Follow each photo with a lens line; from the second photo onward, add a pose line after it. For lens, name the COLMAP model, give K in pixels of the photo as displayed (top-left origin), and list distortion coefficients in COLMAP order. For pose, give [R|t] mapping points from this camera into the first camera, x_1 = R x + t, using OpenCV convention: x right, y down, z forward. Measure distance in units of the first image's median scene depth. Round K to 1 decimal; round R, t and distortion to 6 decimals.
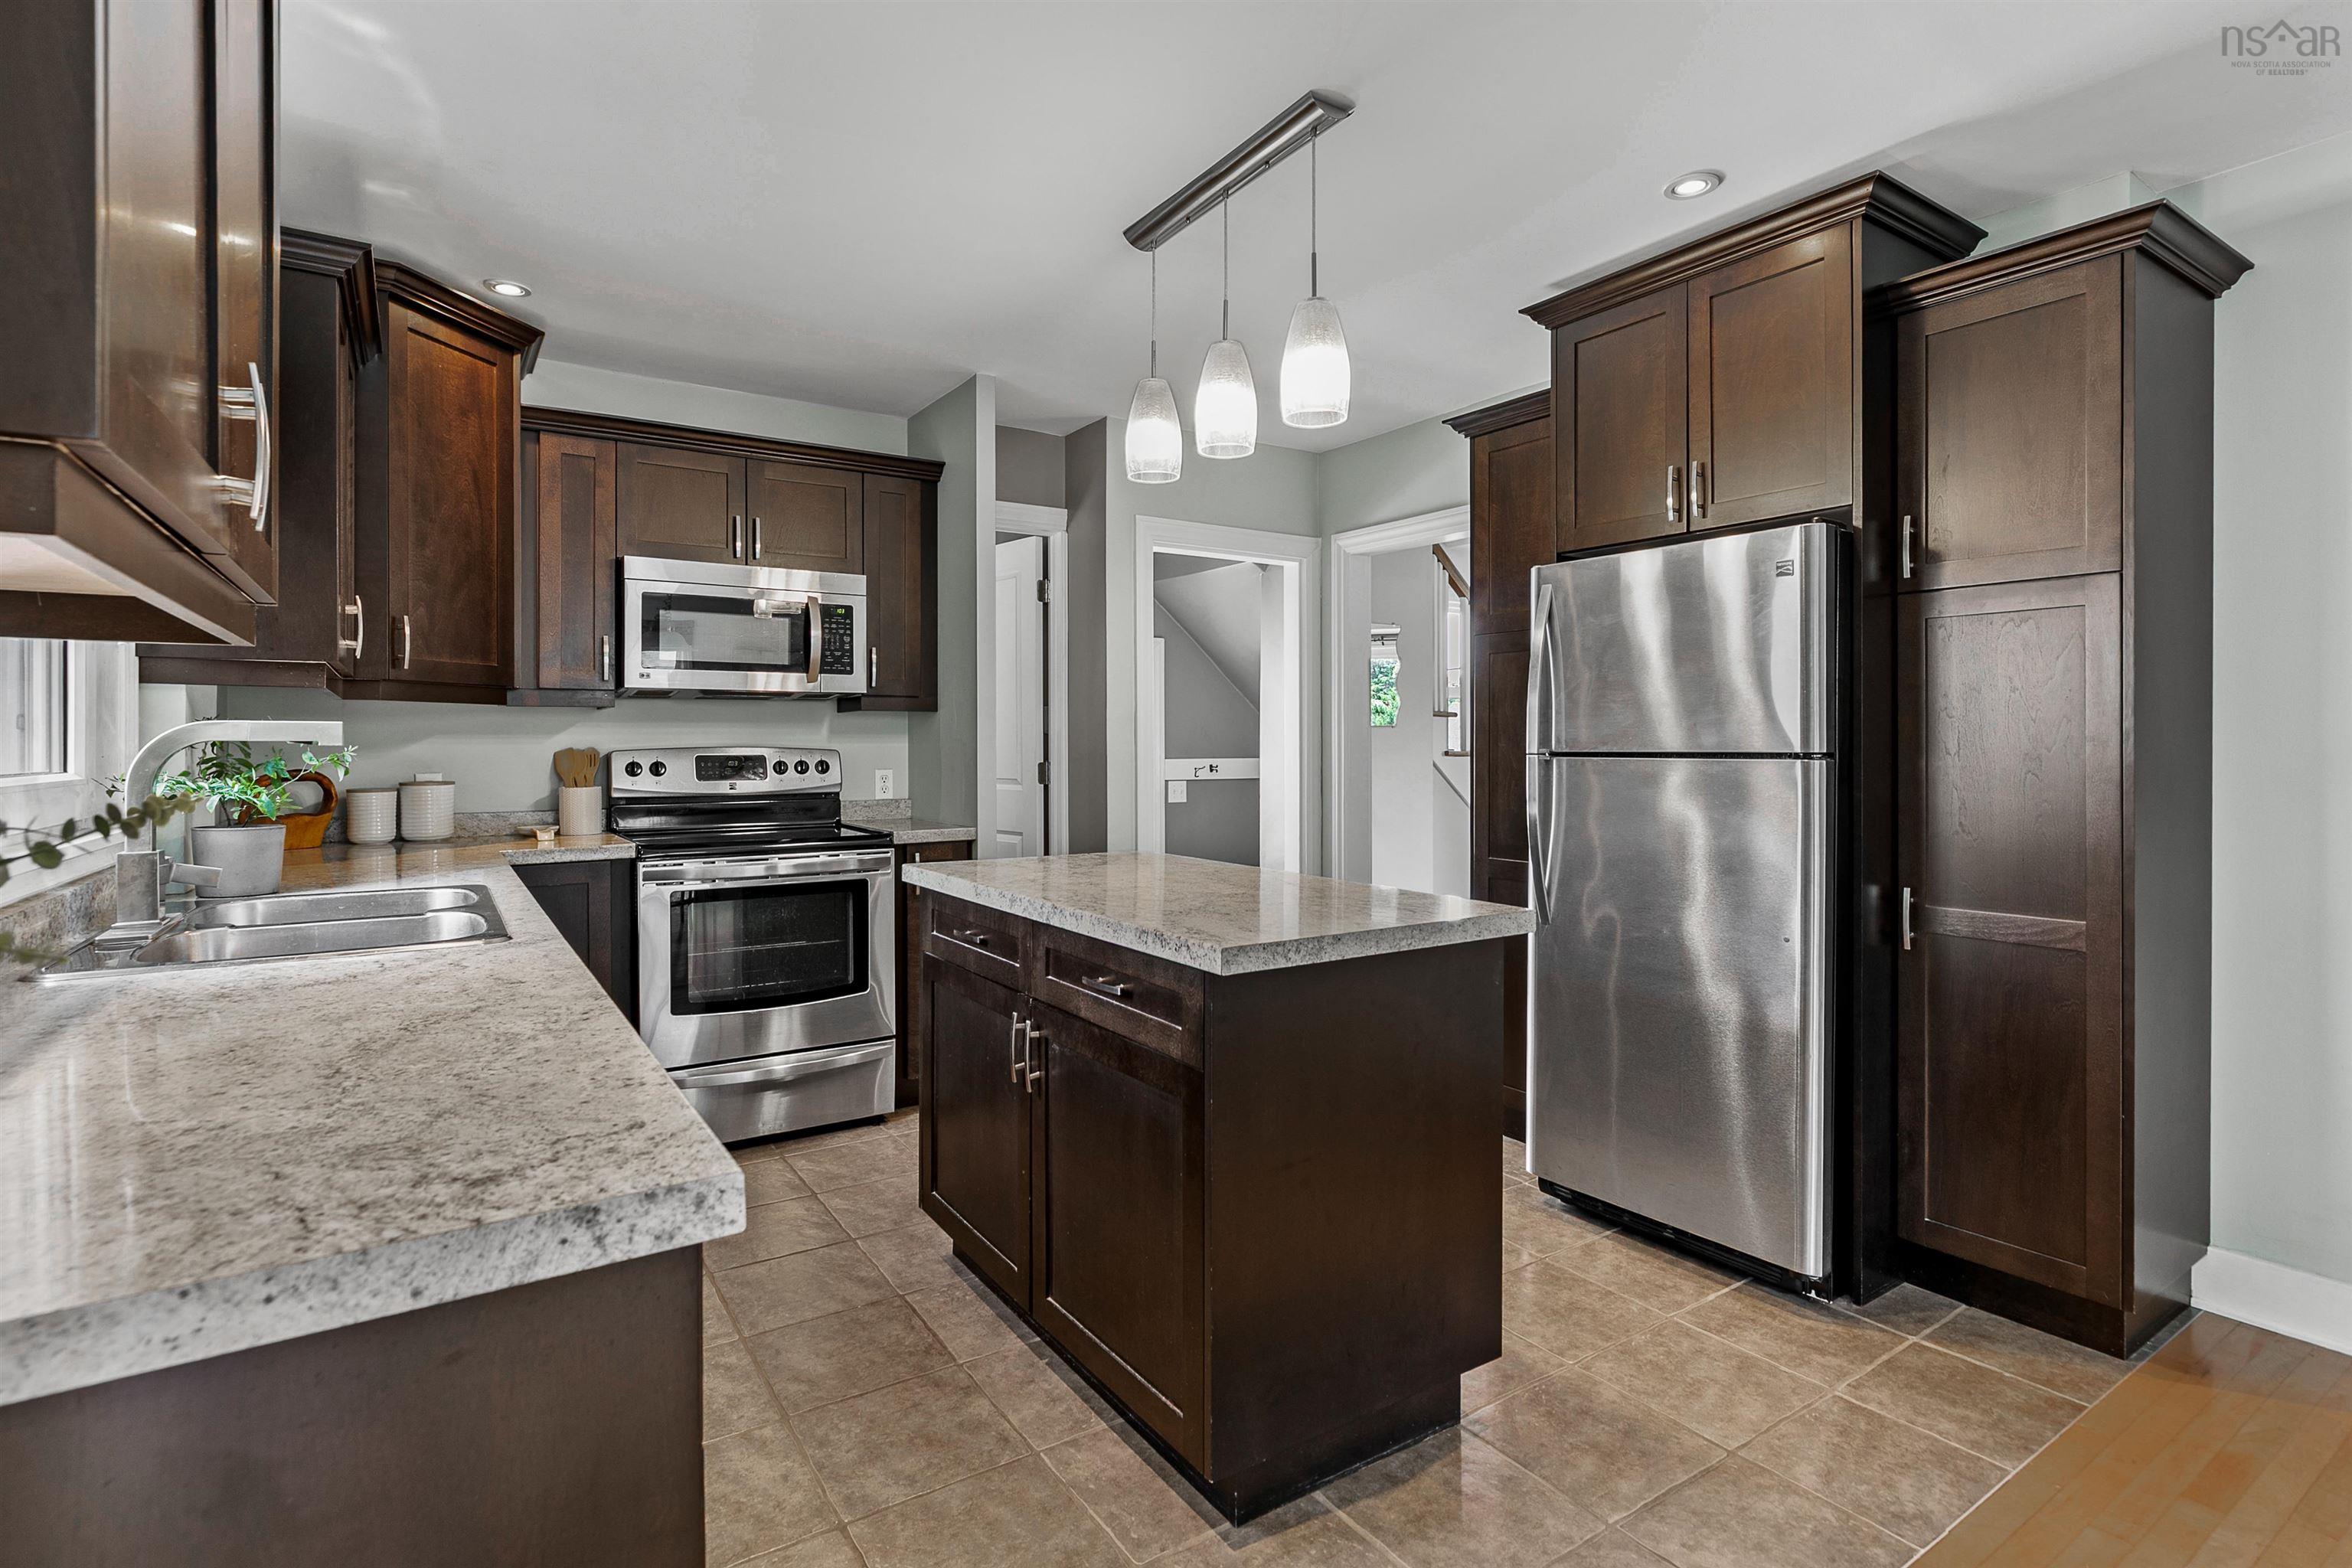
lens RADIAL K [[1151.5, 0, 1186.7], [0, 1151.5, 754.0], [0, 0, 1]] dist [-0.014785, 0.000571]
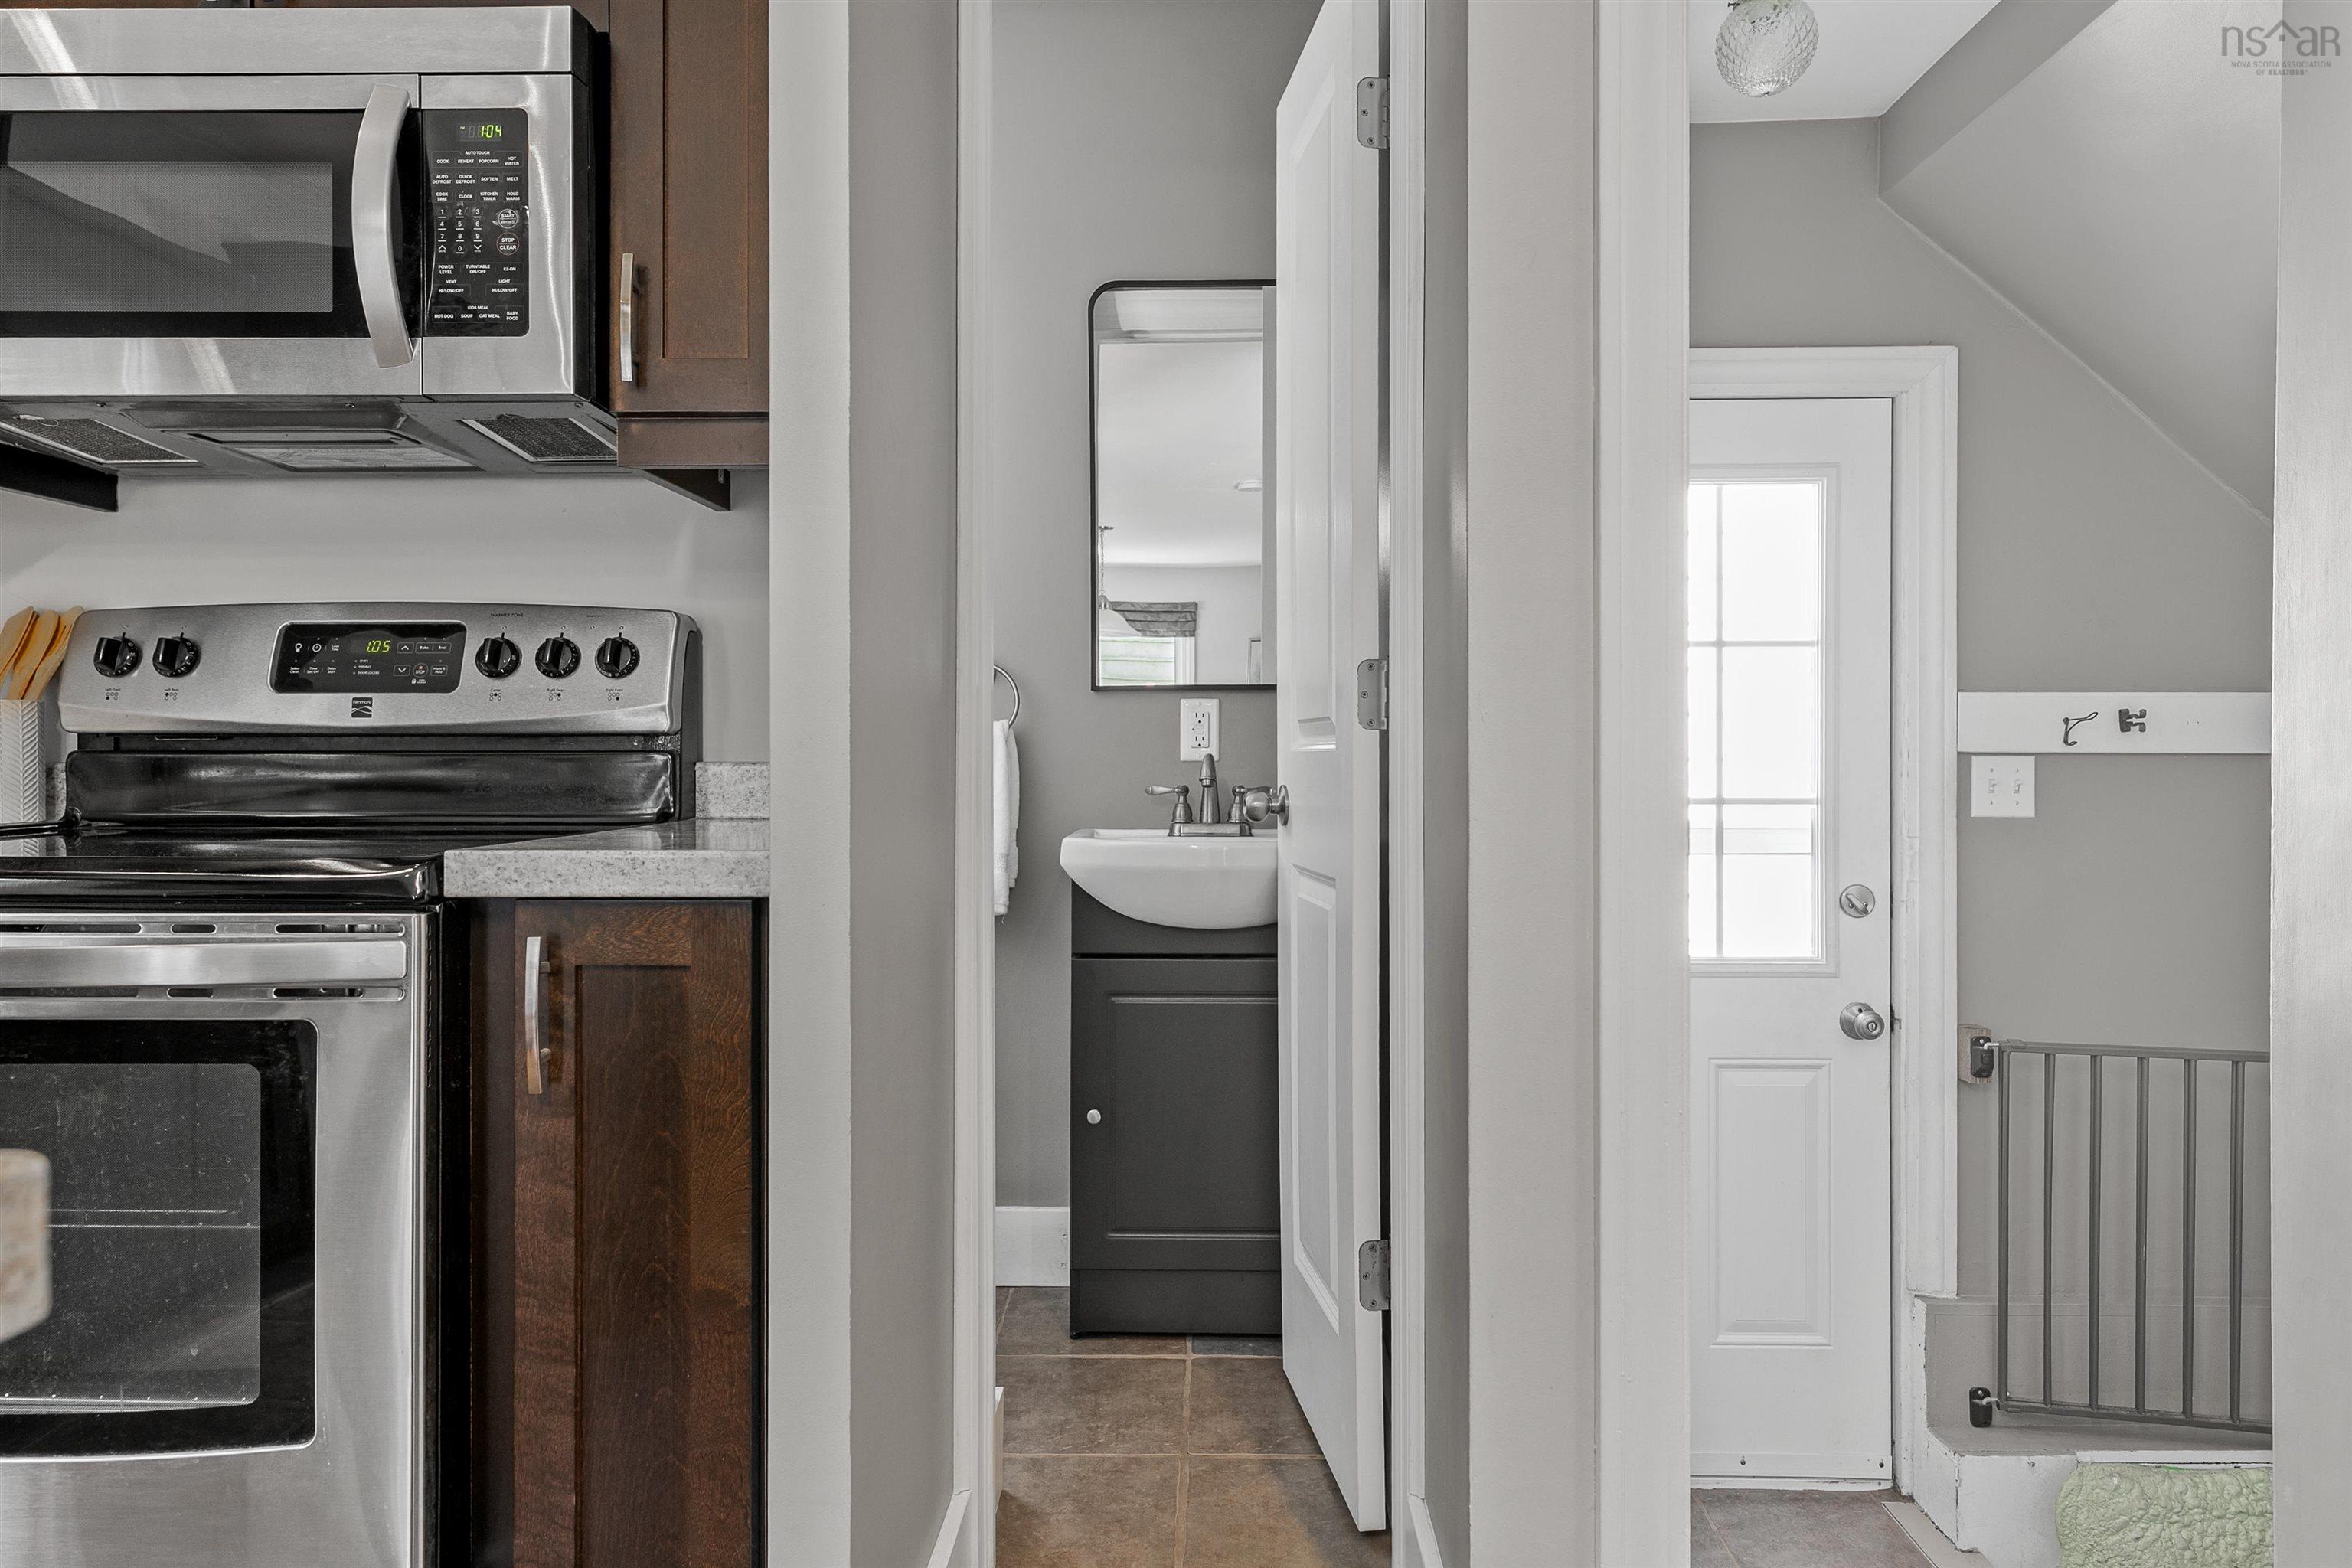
lens RADIAL K [[1509.7, 0, 1172.3], [0, 1509.7, 751.1], [0, 0, 1]] dist [0.015602, -0.001507]
pose [[0.817628, 0.001878, -0.575744, 0.093274], [-0.006467, 0.999962, -0.005921, 0.048279], [0.575711, 0.008564, 0.817608, 0.866727]]
